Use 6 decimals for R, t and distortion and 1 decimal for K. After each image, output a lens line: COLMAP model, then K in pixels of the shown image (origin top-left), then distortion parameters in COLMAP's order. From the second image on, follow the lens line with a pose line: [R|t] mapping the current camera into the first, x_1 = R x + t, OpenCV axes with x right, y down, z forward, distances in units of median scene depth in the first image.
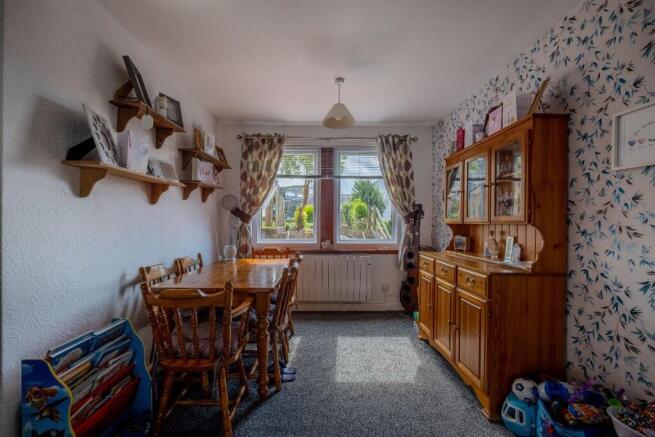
lens RADIAL K [[293.8, 0, 322.6], [0, 293.8, 216.1], [0, 0, 1]] dist [-0.004977, 0.001544]
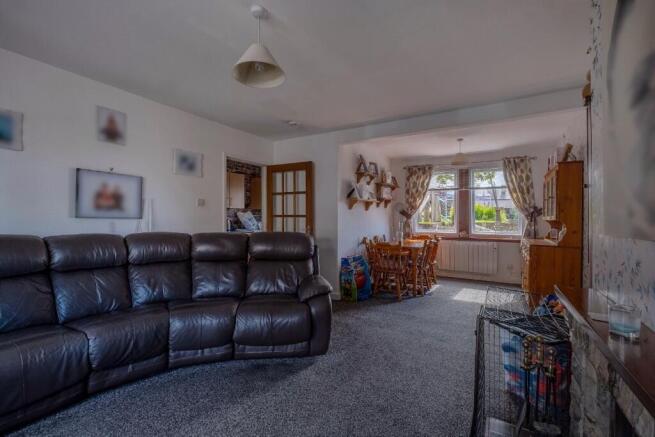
lens RADIAL K [[293.8, 0, 323.0], [0, 293.8, 213.5], [0, 0, 1]] dist [-0.004977, 0.001544]
pose [[0.850461, -0.003410, -0.526027, 0.202336], [0.004492, 0.999990, 0.000779, -0.012992], [0.526019, -0.003026, 0.850468, -0.676472]]
